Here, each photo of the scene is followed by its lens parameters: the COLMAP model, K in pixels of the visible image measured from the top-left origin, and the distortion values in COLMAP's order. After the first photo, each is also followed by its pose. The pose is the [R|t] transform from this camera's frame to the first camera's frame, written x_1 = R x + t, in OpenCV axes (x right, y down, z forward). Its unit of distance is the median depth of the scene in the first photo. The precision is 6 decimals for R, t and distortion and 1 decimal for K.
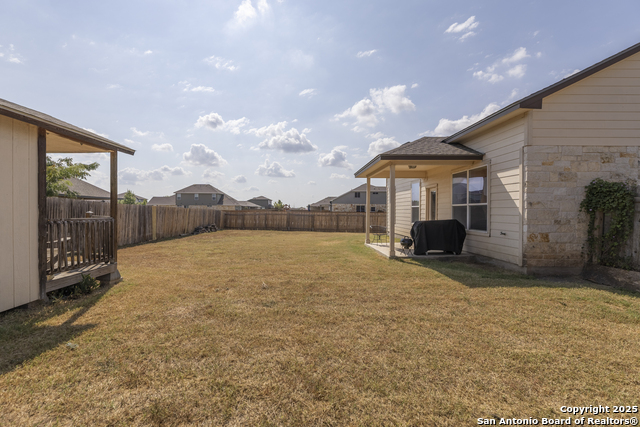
lens RADIAL K [[269.9, 0, 301.5], [0, 269.9, 215.9], [0, 0, 1]] dist [0.002459, -0.000062]
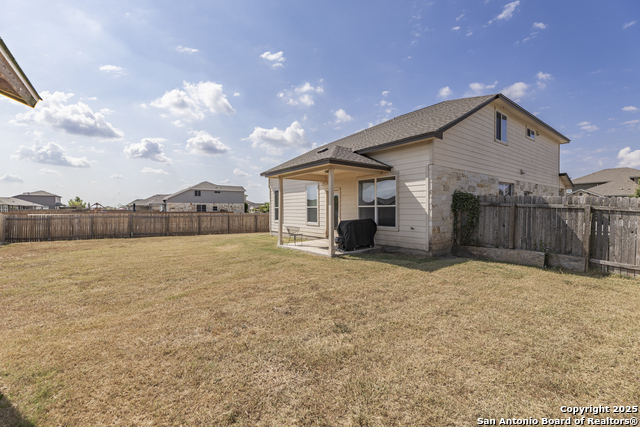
lens RADIAL K [[268.4, 0, 307.7], [0, 268.4, 216.5], [0, 0, 1]] dist [-0.007374, 0.000629]
pose [[0.782046, -0.023205, 0.622789, -0.380936], [0.019348, 0.999729, 0.012954, -0.015738], [-0.622920, 0.001920, 0.782283, 0.231410]]
